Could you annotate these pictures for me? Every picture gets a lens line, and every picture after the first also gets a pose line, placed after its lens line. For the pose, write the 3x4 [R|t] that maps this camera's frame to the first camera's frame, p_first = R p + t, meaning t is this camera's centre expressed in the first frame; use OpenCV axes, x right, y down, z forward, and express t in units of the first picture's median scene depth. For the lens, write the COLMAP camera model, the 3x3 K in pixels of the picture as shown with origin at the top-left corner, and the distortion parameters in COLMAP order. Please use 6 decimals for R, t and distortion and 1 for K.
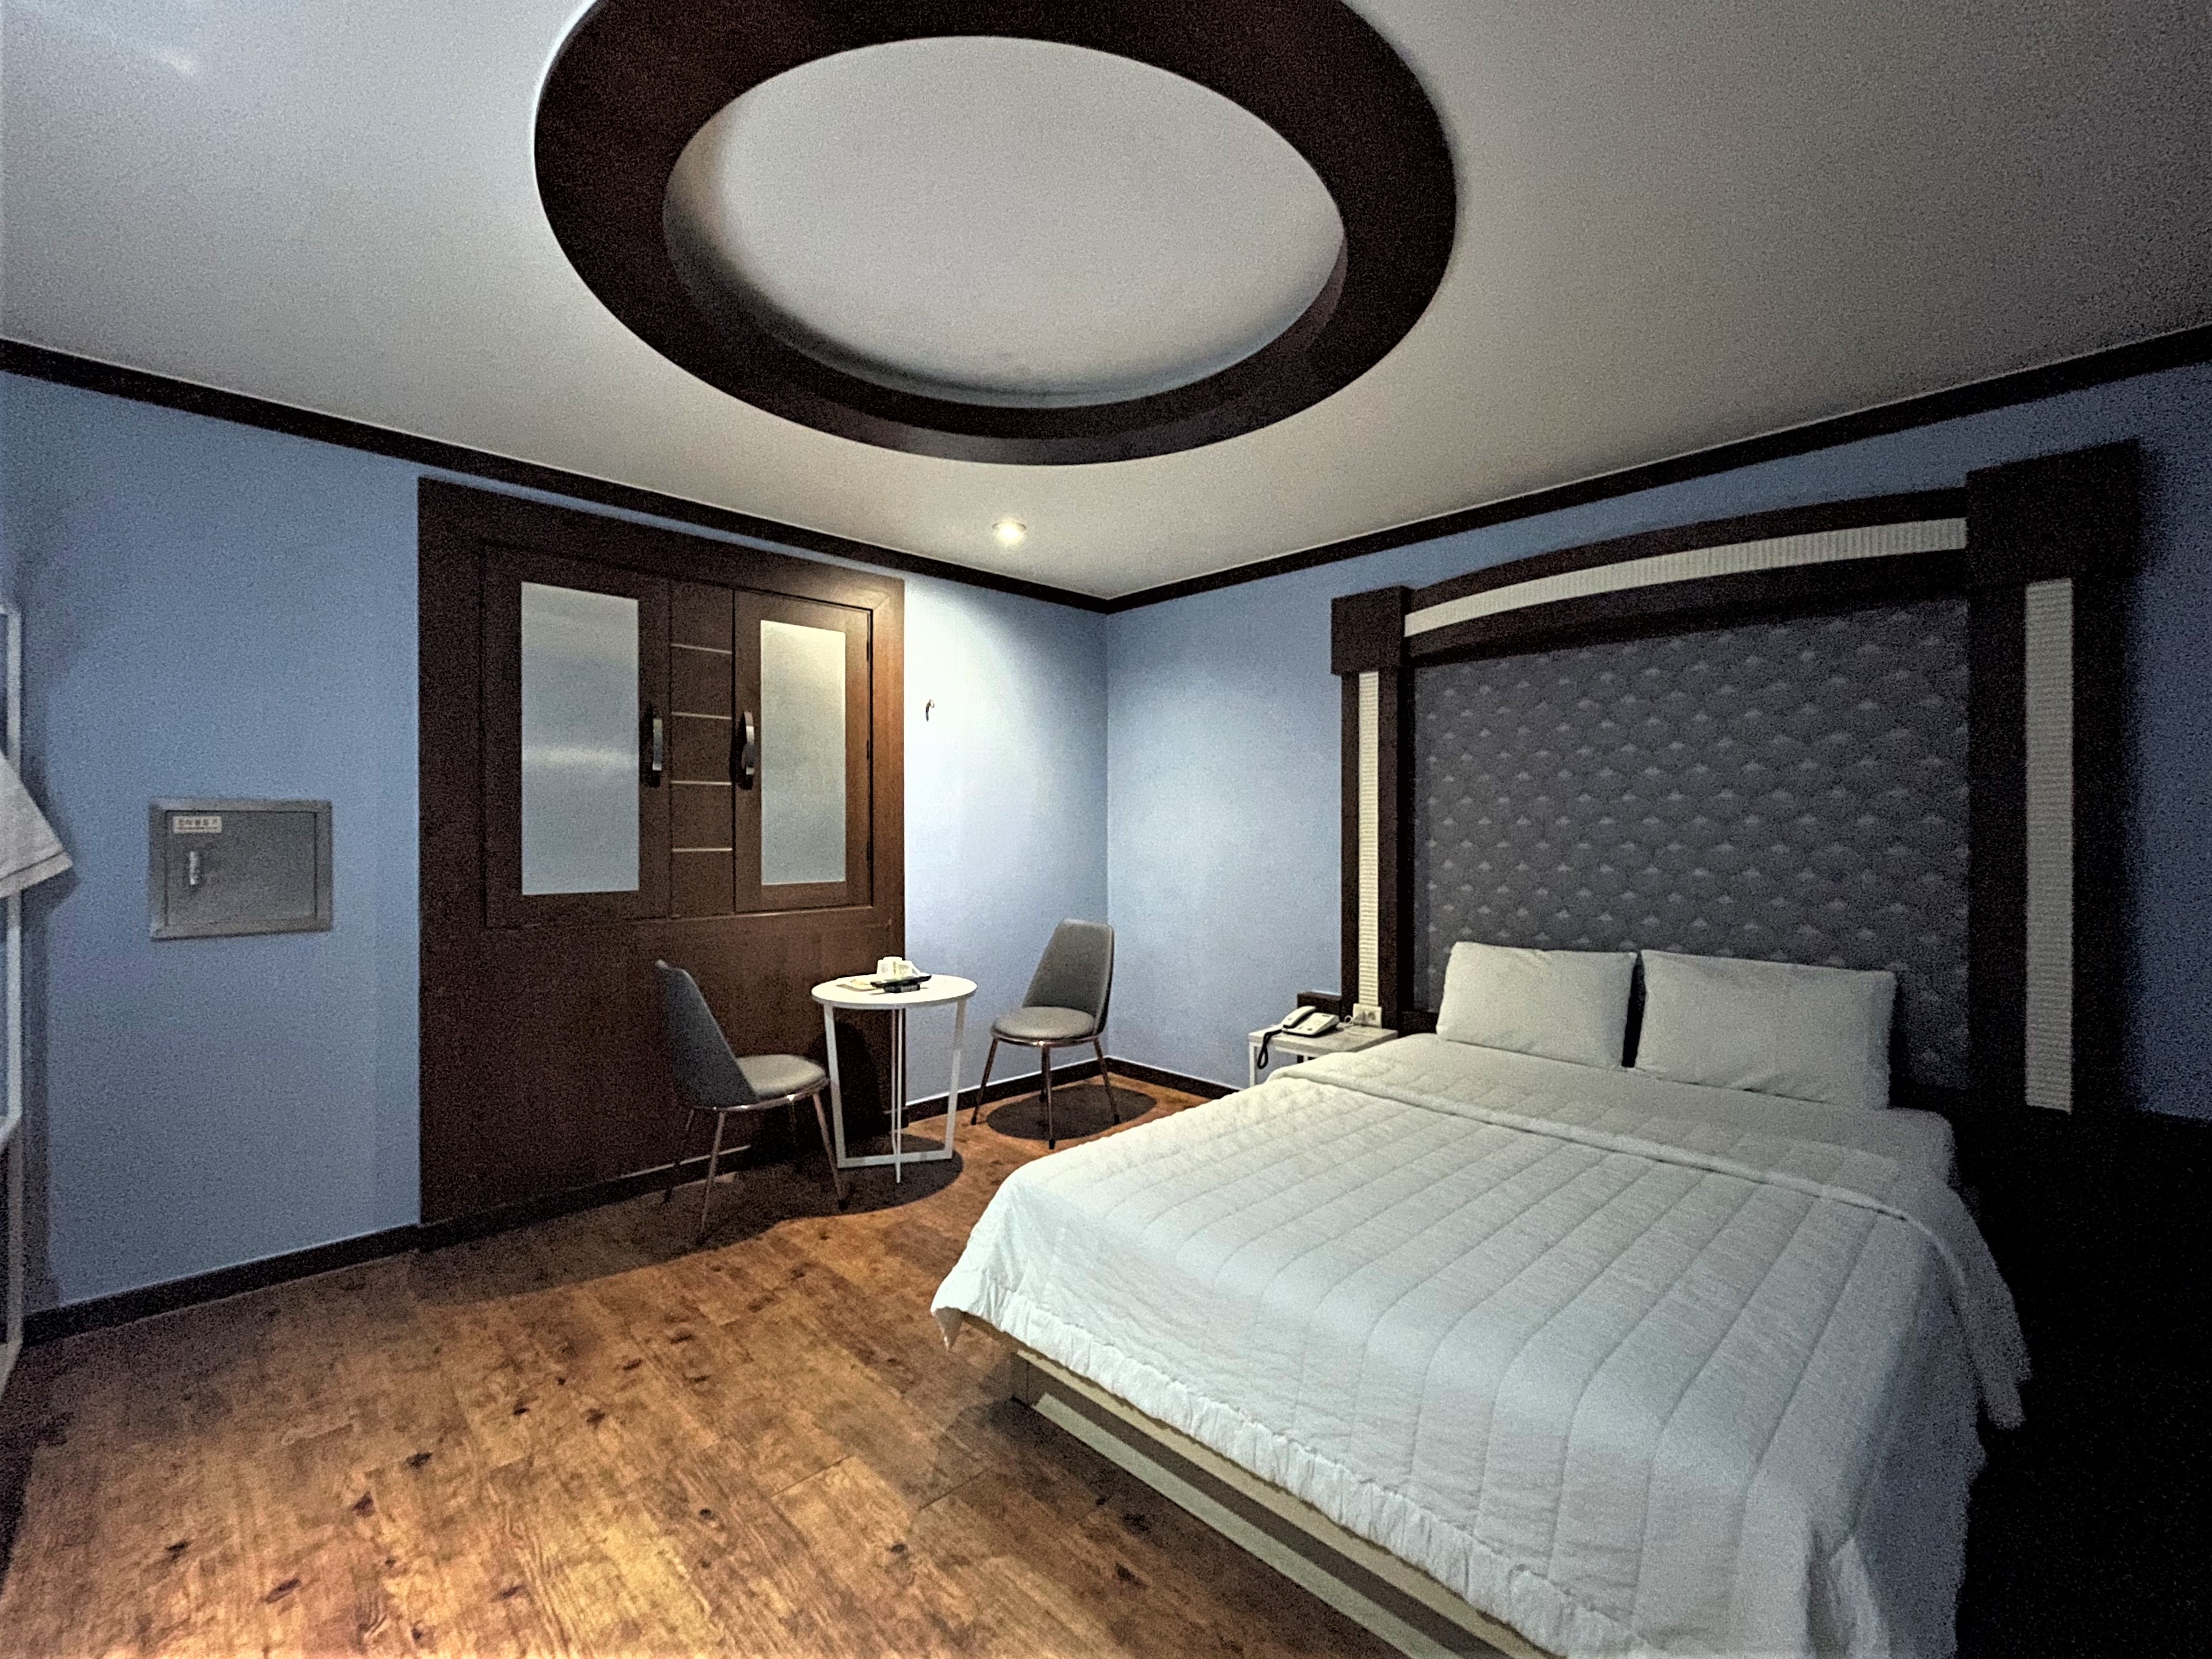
lens RADIAL K [[952.4, 0, 1106.0], [0, 952.4, 829.5], [0, 0, 1]] dist [-0.000044, 0.000367]
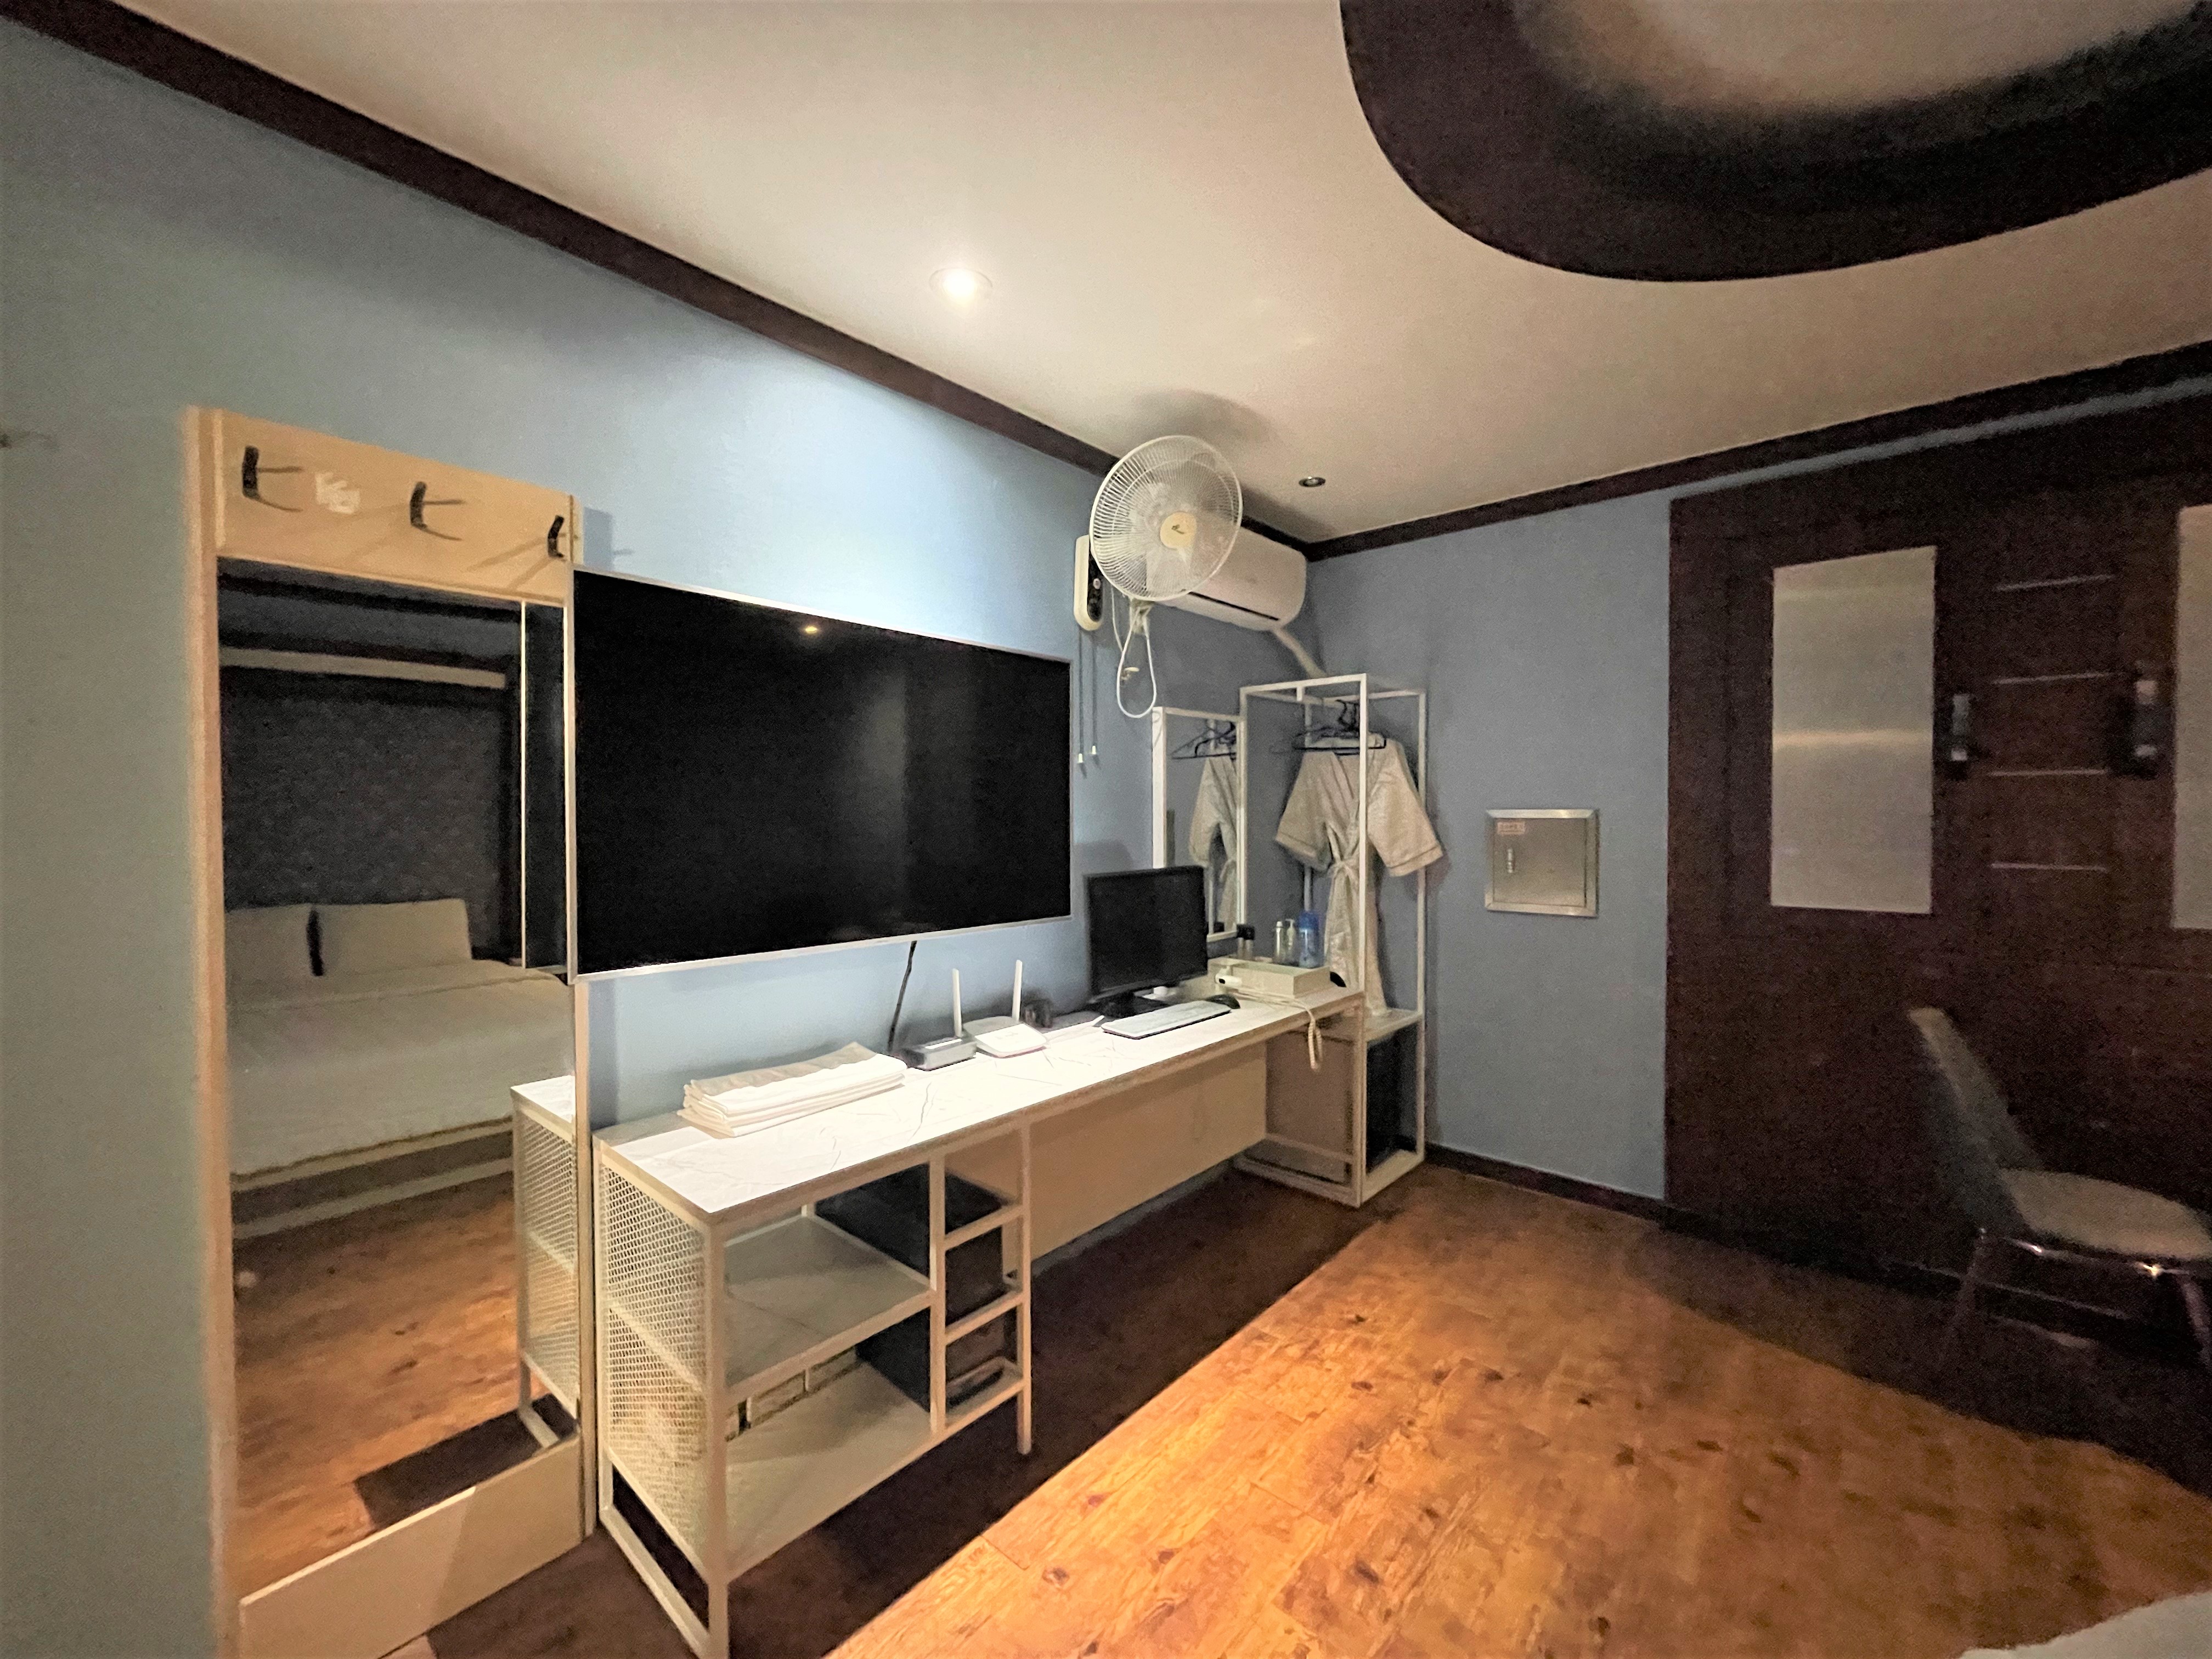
lens RADIAL K [[893.2, 0, 1106.0], [0, 893.2, 829.5], [0, 0, 1]] dist [-0.011093, 0.000242]
pose [[0.065443, 0.014602, -0.997749, 0.289020], [-0.001827, 0.999893, 0.014514, -0.023250], [0.997855, 0.000873, 0.065463, 0.397172]]
